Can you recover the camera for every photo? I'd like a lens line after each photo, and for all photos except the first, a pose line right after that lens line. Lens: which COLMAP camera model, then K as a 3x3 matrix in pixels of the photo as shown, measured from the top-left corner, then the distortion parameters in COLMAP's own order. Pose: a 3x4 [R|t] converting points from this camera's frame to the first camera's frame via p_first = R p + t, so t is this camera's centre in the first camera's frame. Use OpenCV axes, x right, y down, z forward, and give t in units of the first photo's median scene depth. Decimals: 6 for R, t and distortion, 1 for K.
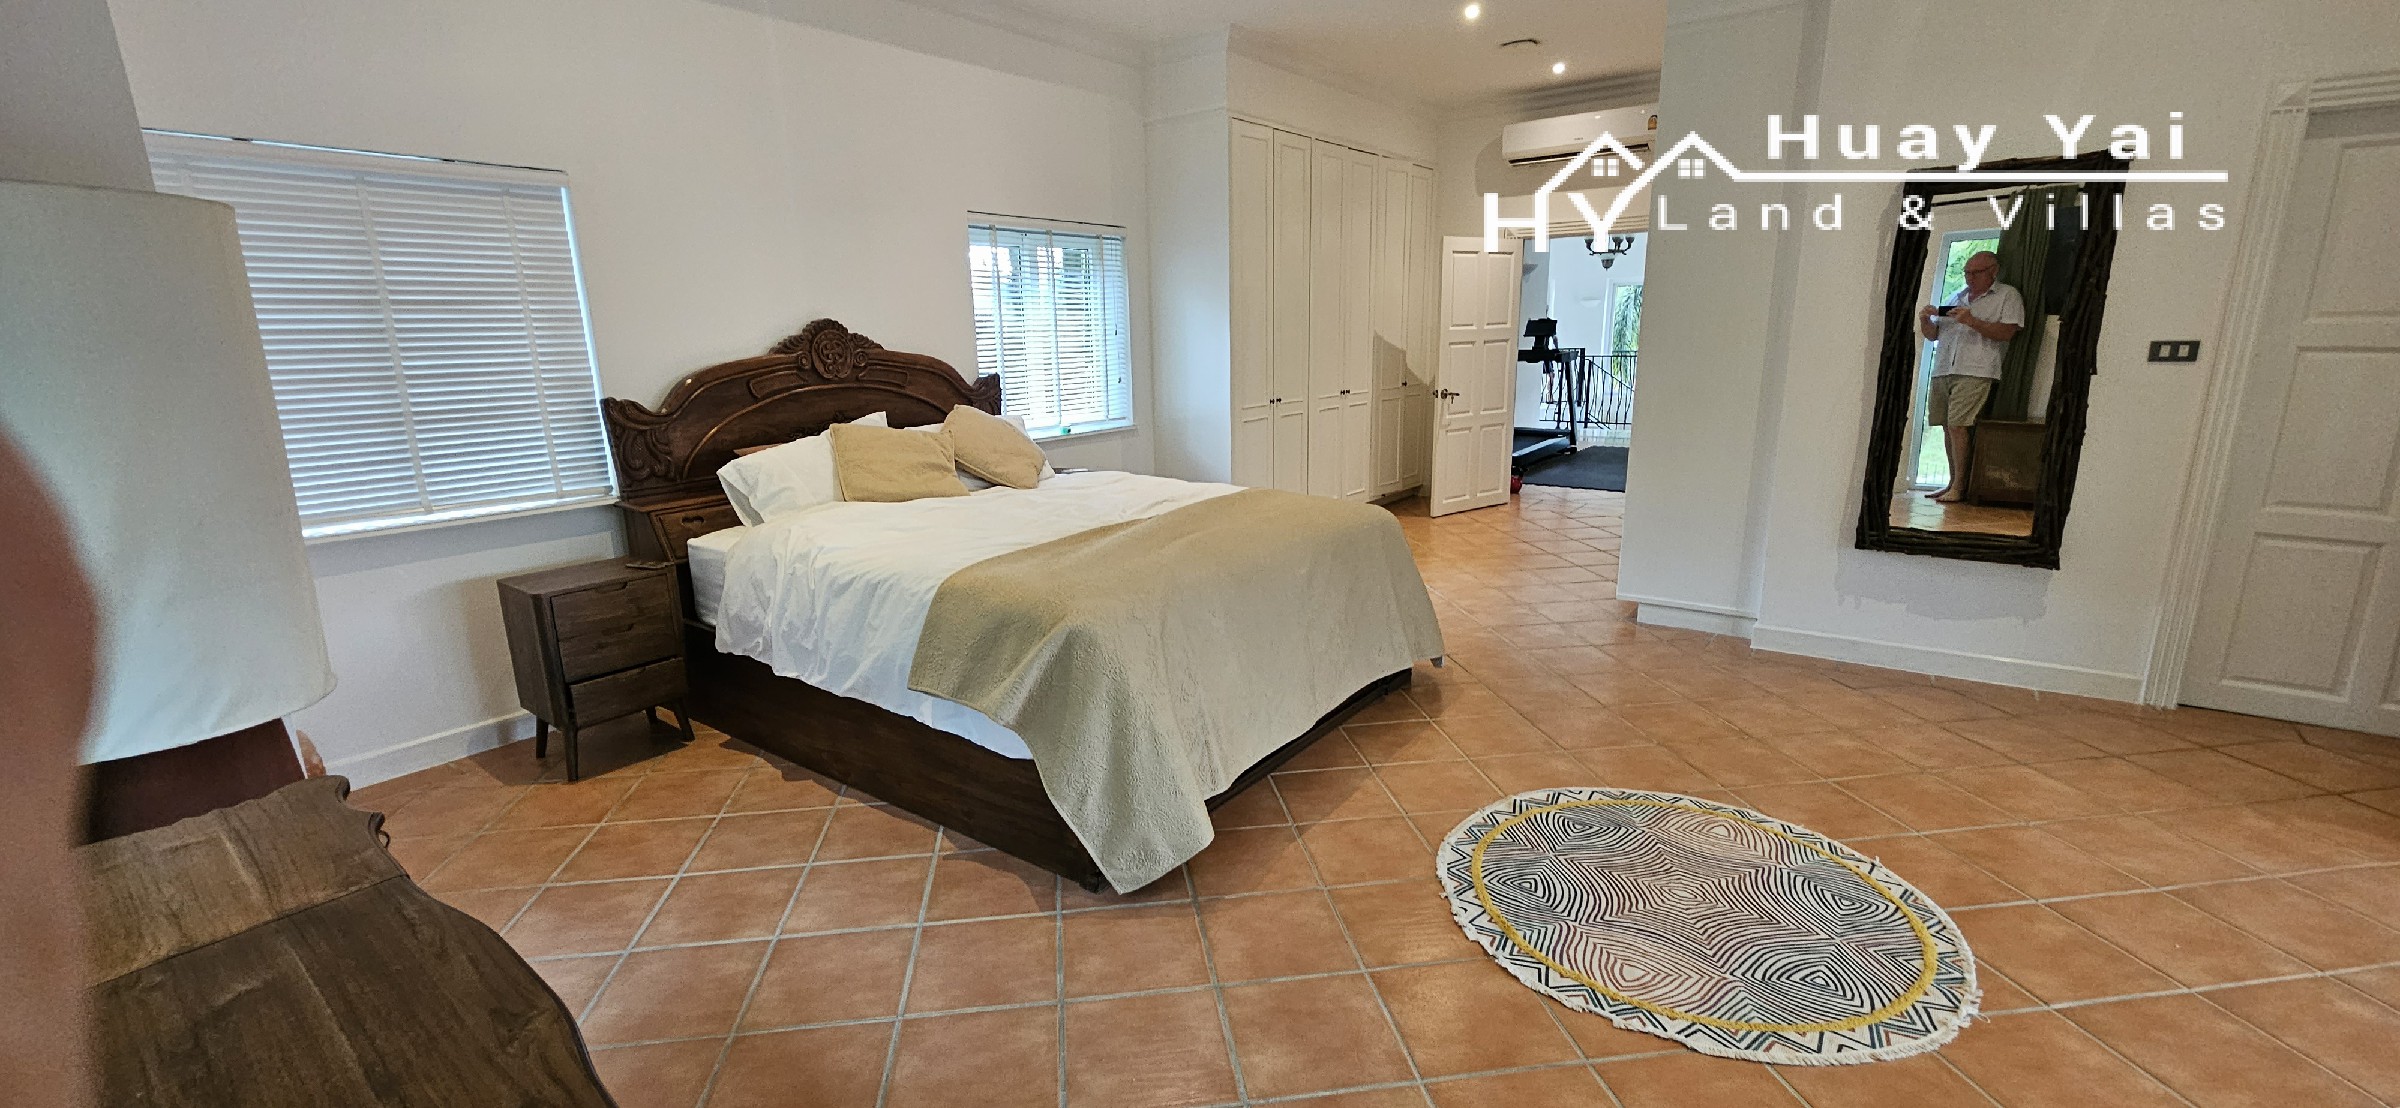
lens RADIAL K [[986.2, 0, 1193.4], [0, 986.2, 563.3], [0, 0, 1]] dist [-0.002128, -0.000450]
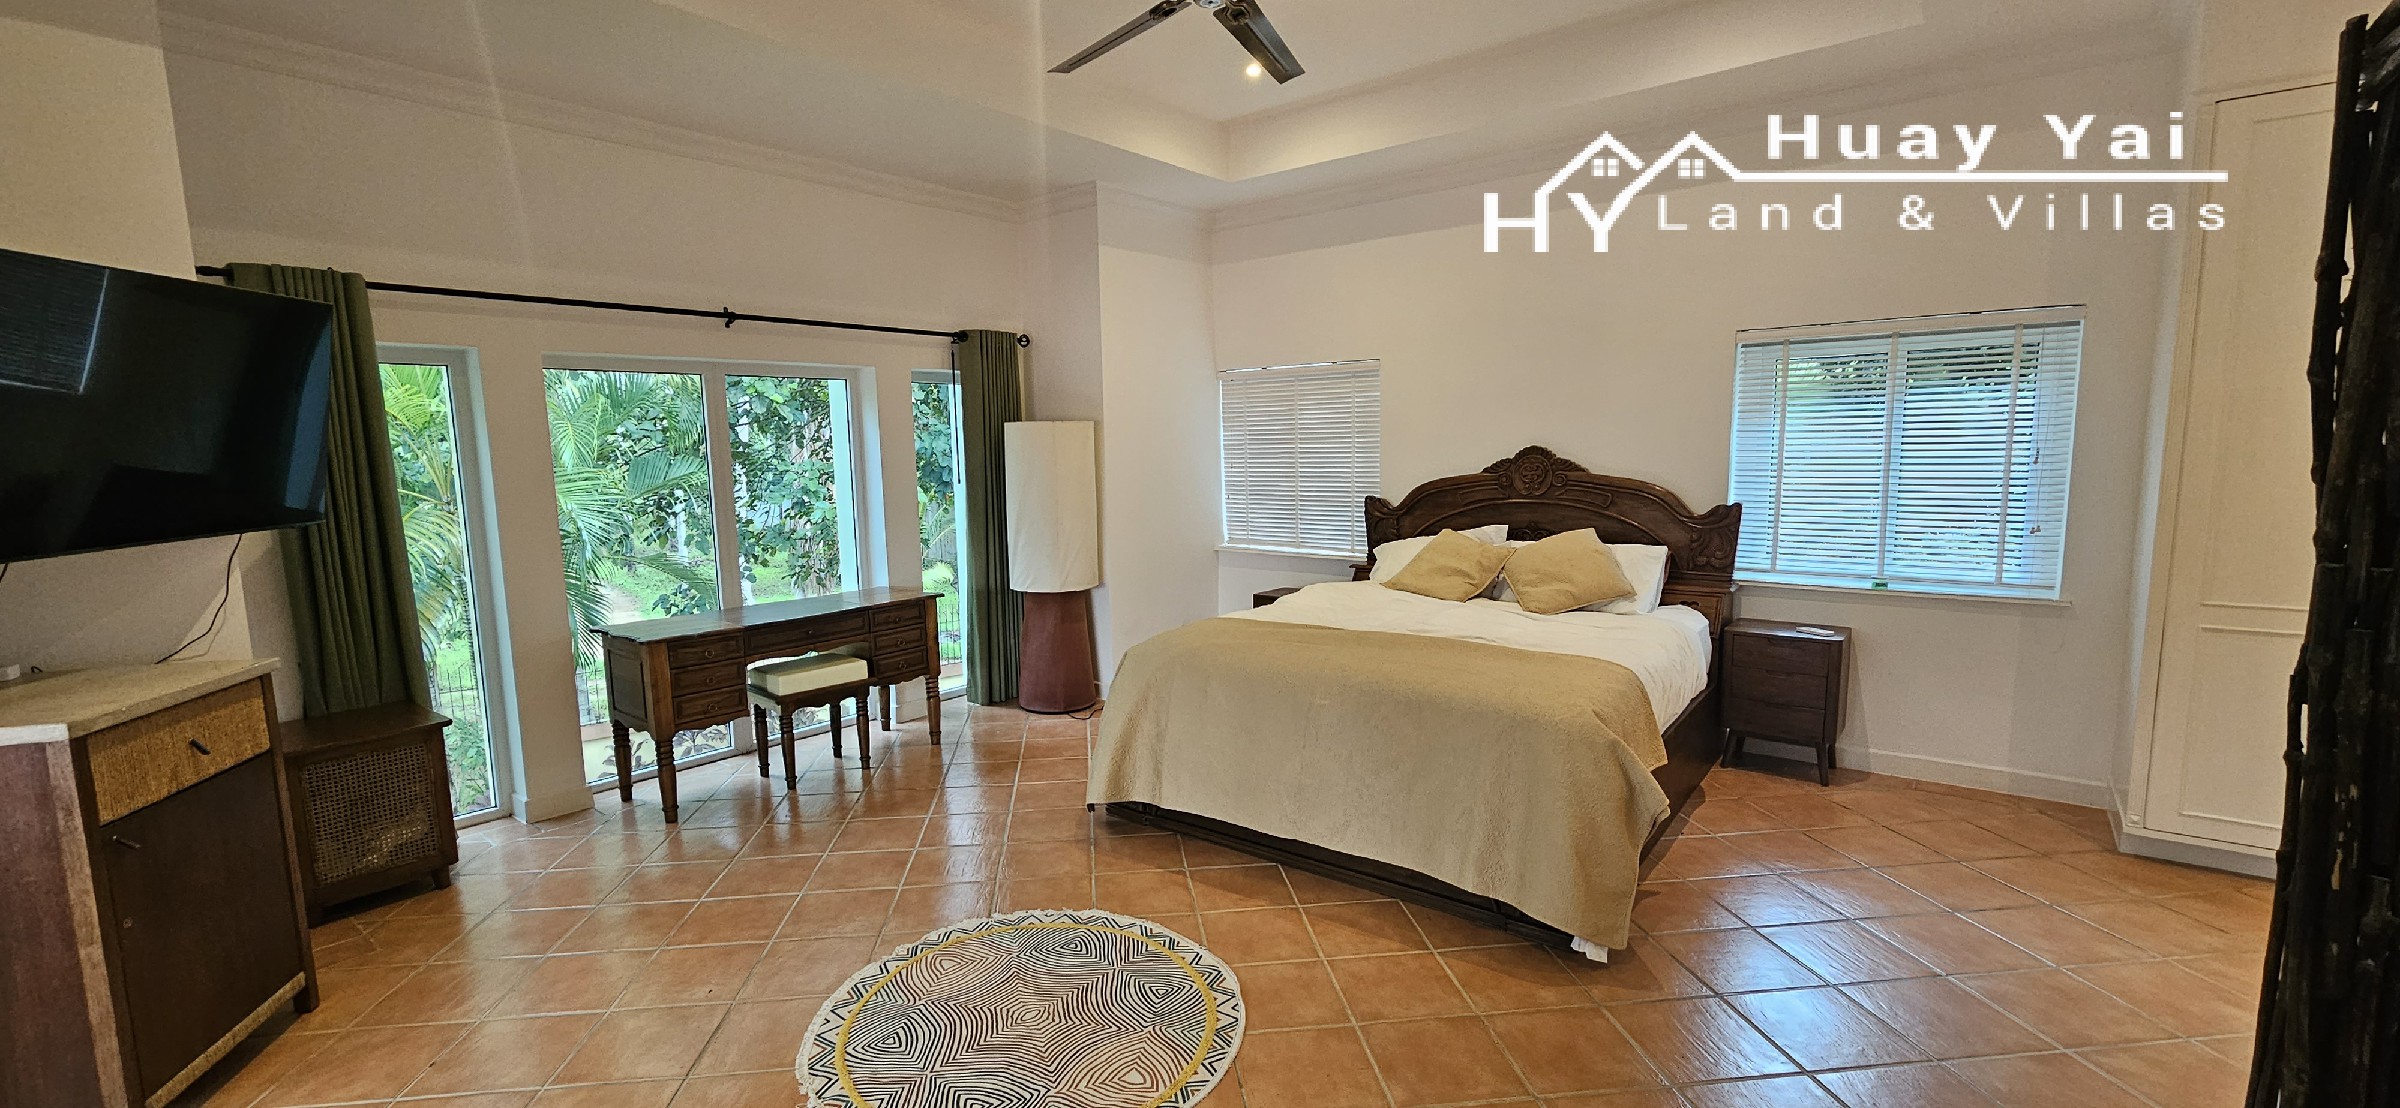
lens RADIAL K [[986.2, 0, 1193.4], [0, 986.2, 563.3], [0, 0, 1]] dist [-0.002128, -0.000450]
pose [[-0.032362, 0.151773, -0.987885, 0.997483], [-0.206626, 0.966035, 0.155185, -0.241894], [0.977885, 0.209145, 0.000097, 0.710490]]
